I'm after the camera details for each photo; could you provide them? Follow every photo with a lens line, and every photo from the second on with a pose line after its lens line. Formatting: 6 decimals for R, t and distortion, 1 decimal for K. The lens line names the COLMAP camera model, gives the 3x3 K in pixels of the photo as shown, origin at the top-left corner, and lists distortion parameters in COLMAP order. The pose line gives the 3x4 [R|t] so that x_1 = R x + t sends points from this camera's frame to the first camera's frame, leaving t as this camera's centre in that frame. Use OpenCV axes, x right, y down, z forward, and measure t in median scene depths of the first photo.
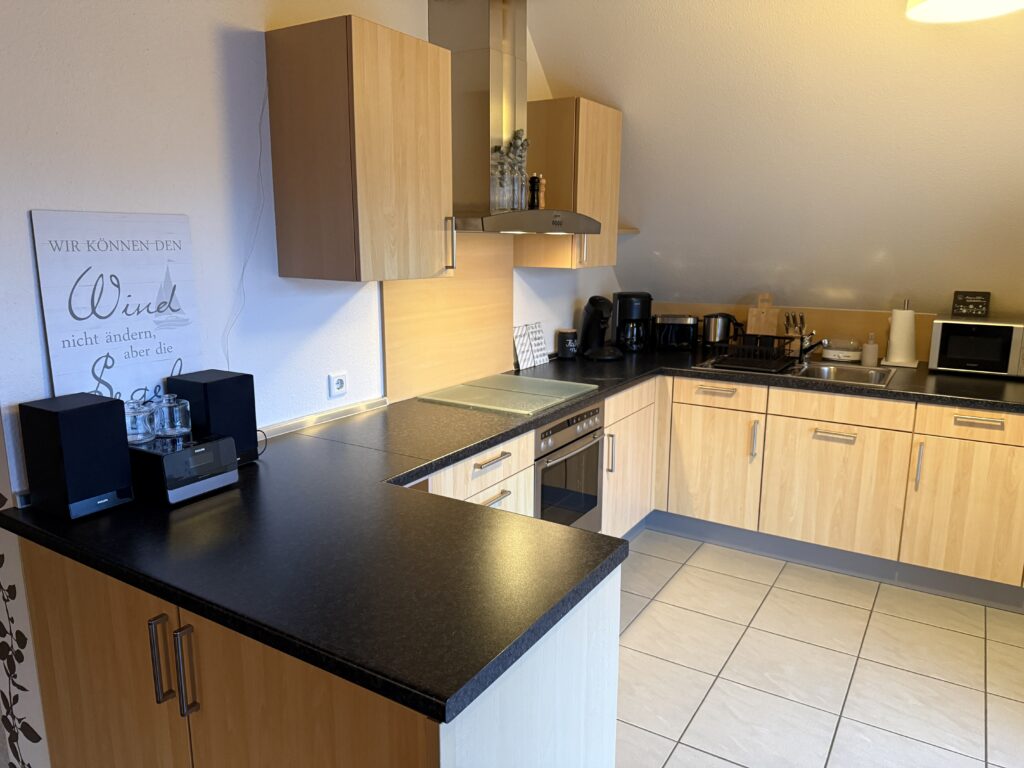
lens RADIAL K [[700.5, 0, 512.0], [0, 700.5, 384.0], [0, 0, 1]] dist [0.023890, -0.075541]
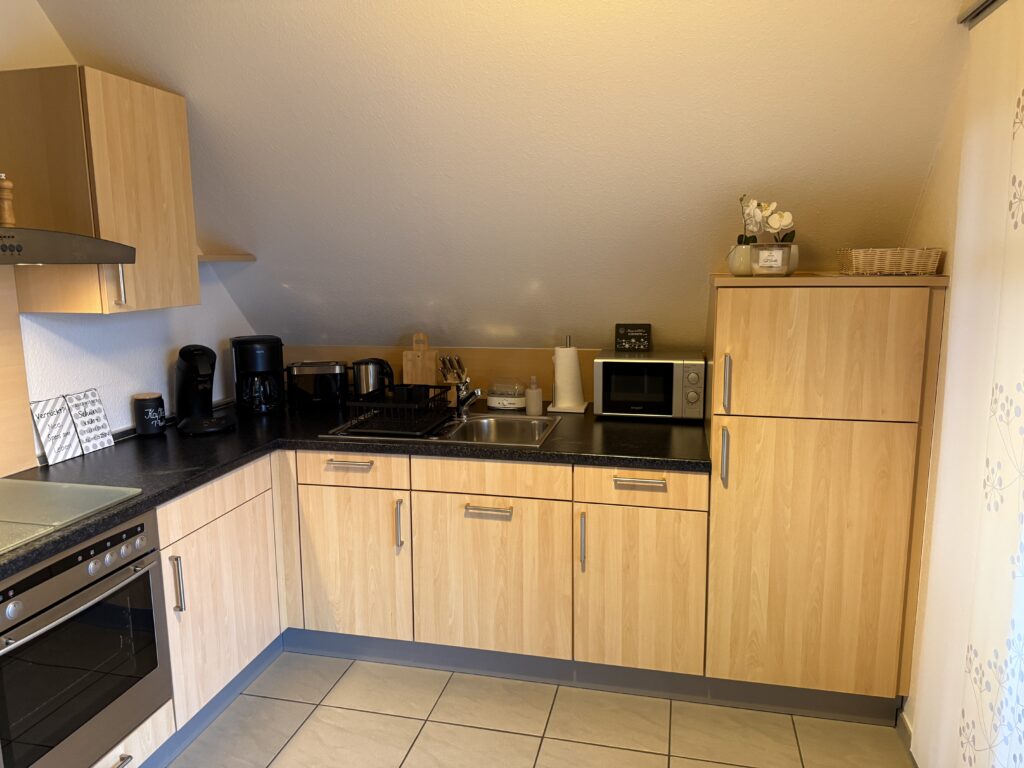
lens RADIAL K [[730.7, 0, 512.0], [0, 730.7, 384.0], [0, 0, 1]] dist [0.114760, -0.207580]
pose [[0.932464, -0.064783, 0.355407, 0.175840], [0.080038, 0.996388, -0.028373, -0.041525], [-0.352285, 0.054903, 0.934281, 0.178398]]
